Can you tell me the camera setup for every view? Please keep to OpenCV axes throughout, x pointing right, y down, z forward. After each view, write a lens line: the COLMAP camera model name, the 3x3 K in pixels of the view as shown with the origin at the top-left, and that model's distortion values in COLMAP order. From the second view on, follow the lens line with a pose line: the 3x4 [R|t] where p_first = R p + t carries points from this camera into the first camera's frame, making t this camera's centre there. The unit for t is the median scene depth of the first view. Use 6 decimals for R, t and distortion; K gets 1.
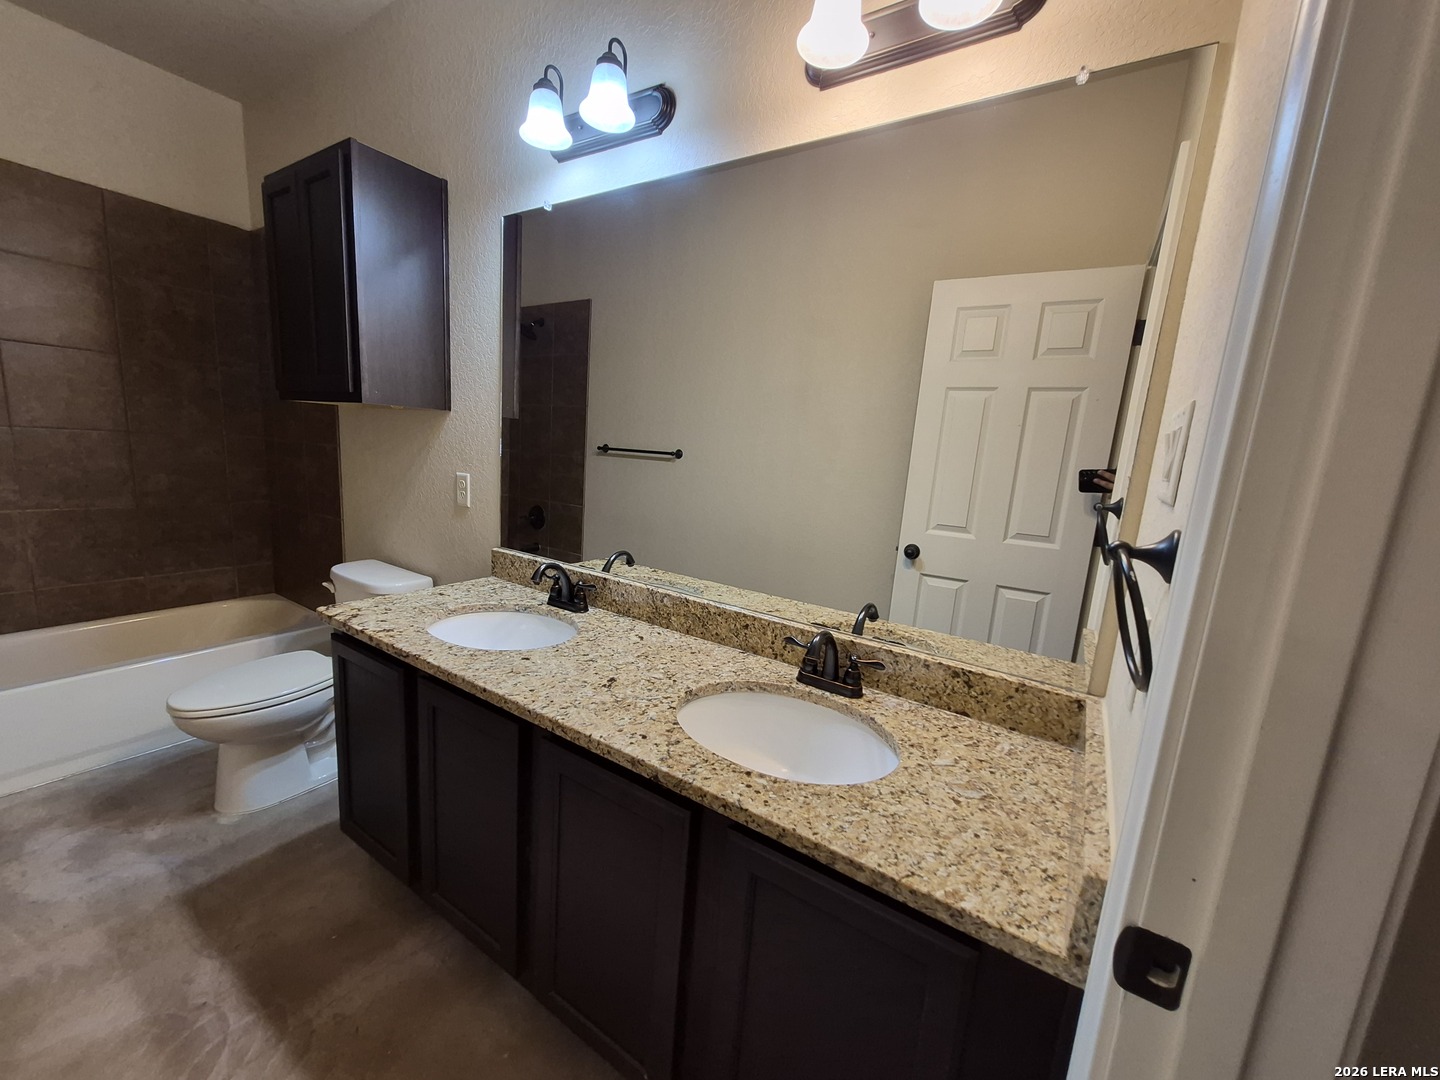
lens RADIAL K [[565.6, 0, 709.5], [0, 565.6, 548.2], [0, 0, 1]] dist [0.009234, -0.000869]
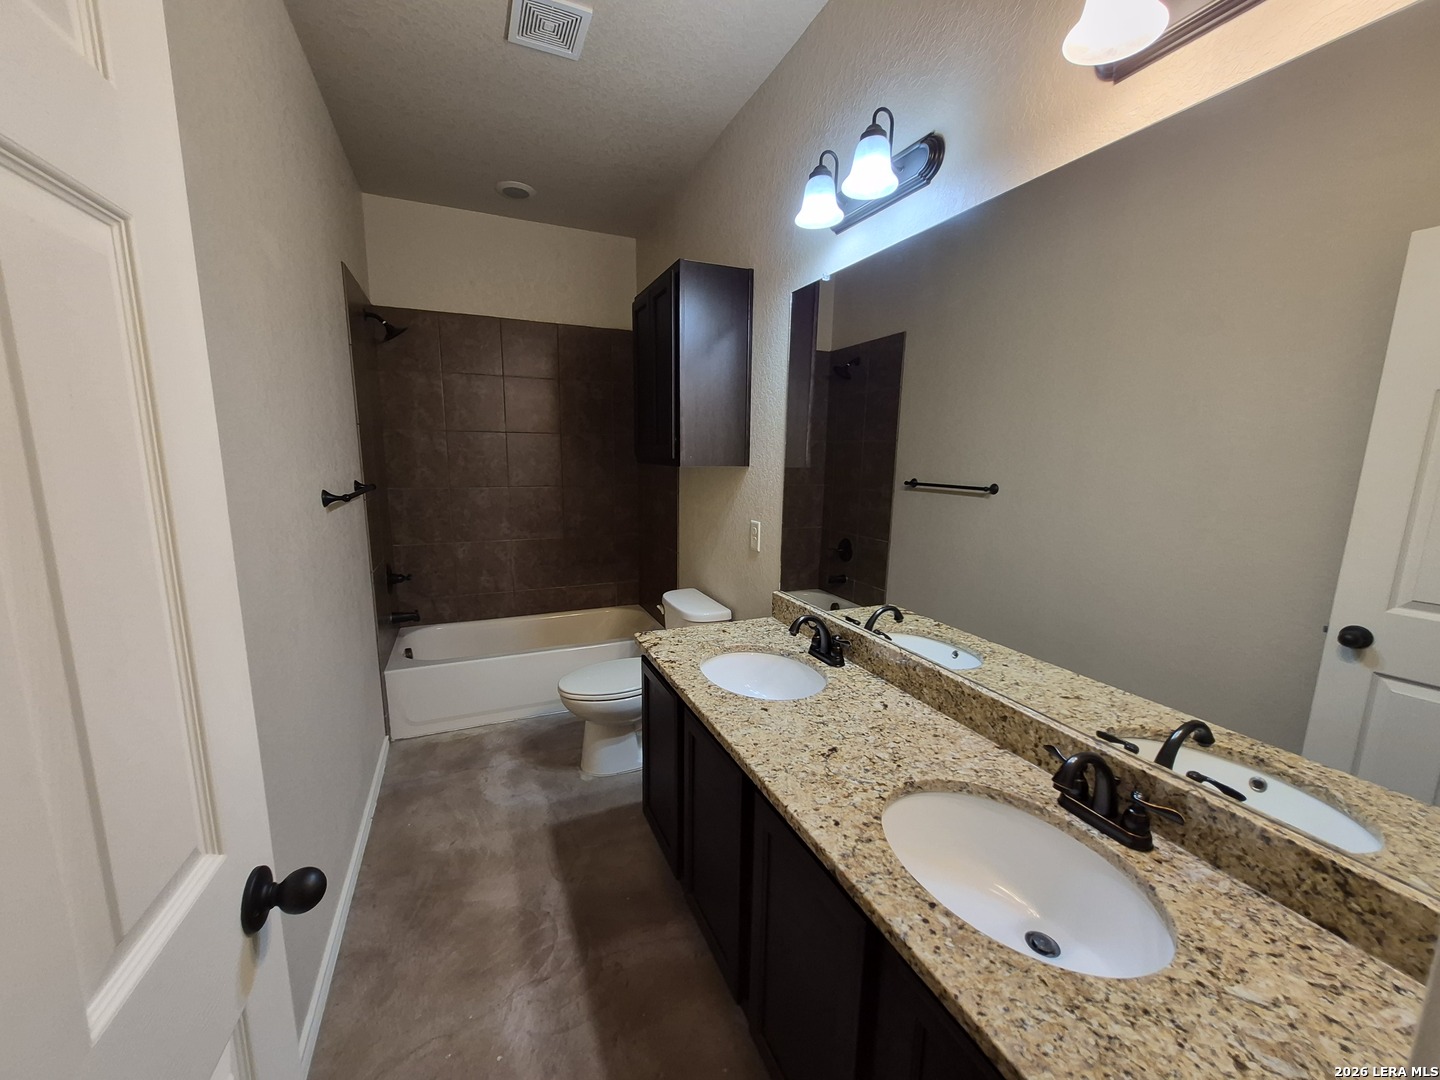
lens RADIAL K [[565.6, 0, 707.9], [0, 565.6, 550.8], [0, 0, 1]] dist [0.009234, -0.000869]
pose [[0.832685, 0.039272, -0.552352, 0.125256], [-0.053513, 0.998520, -0.009678, -0.067271], [0.551155, 0.037617, 0.833555, 0.018387]]
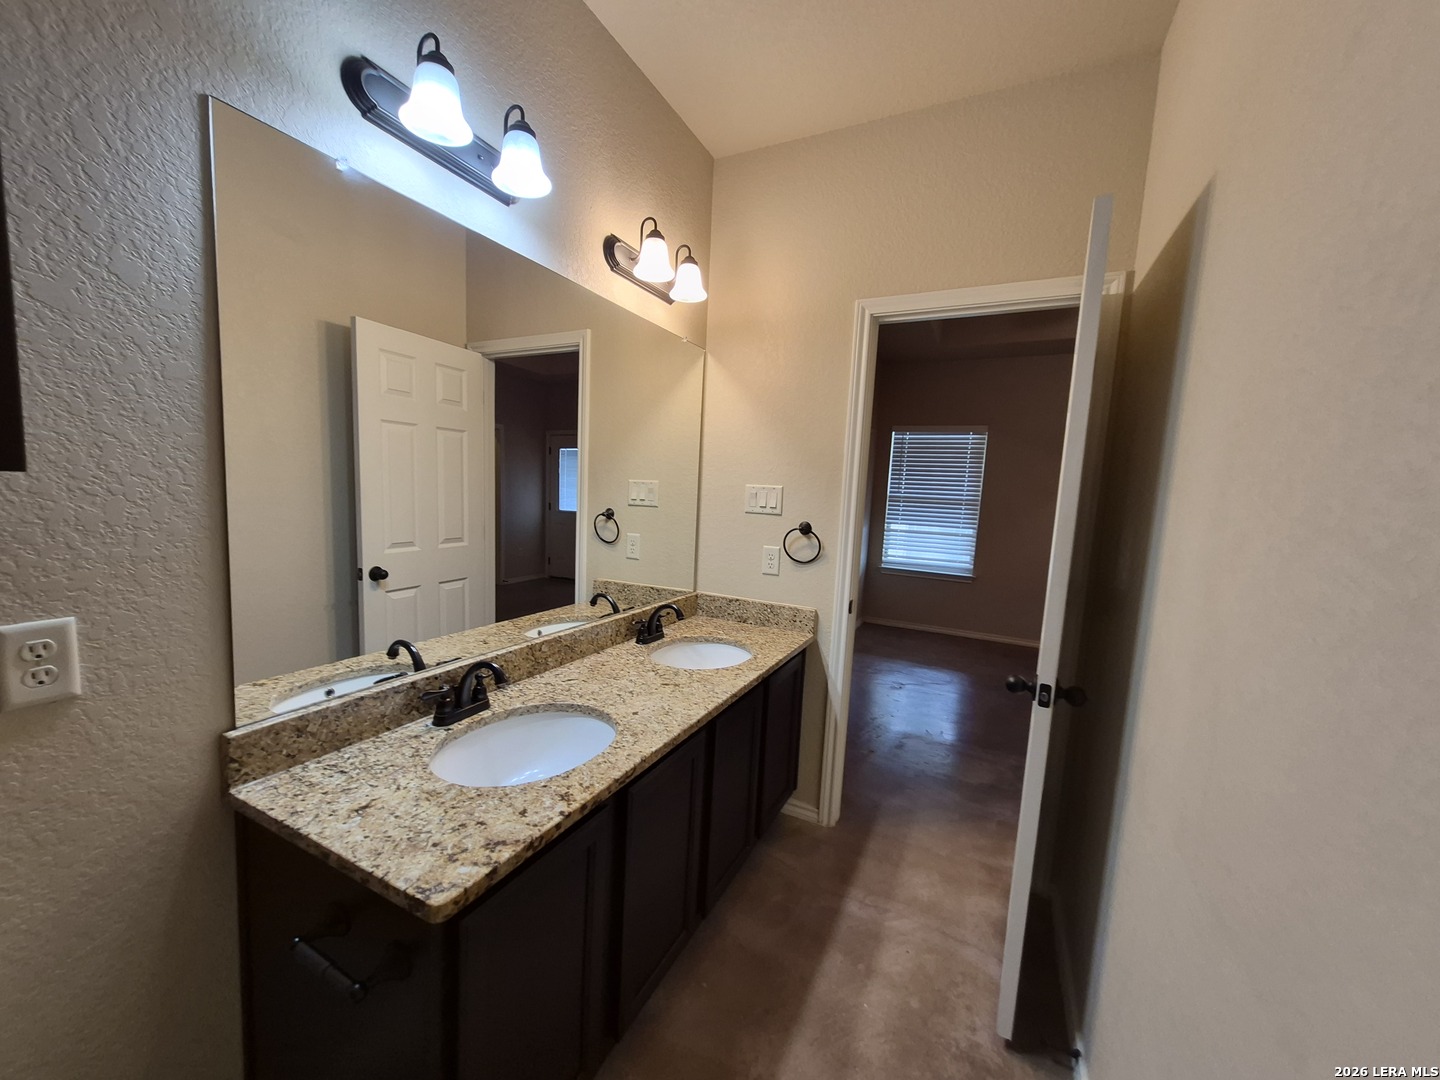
lens RADIAL K [[565.6, 0, 705.1], [0, 565.6, 548.9], [0, 0, 1]] dist [0.009234, -0.000869]
pose [[-0.105210, -0.184203, 0.977241, -1.000767], [0.122099, 0.972867, 0.196524, -0.235931], [-0.986926, 0.139997, -0.079865, 0.663627]]
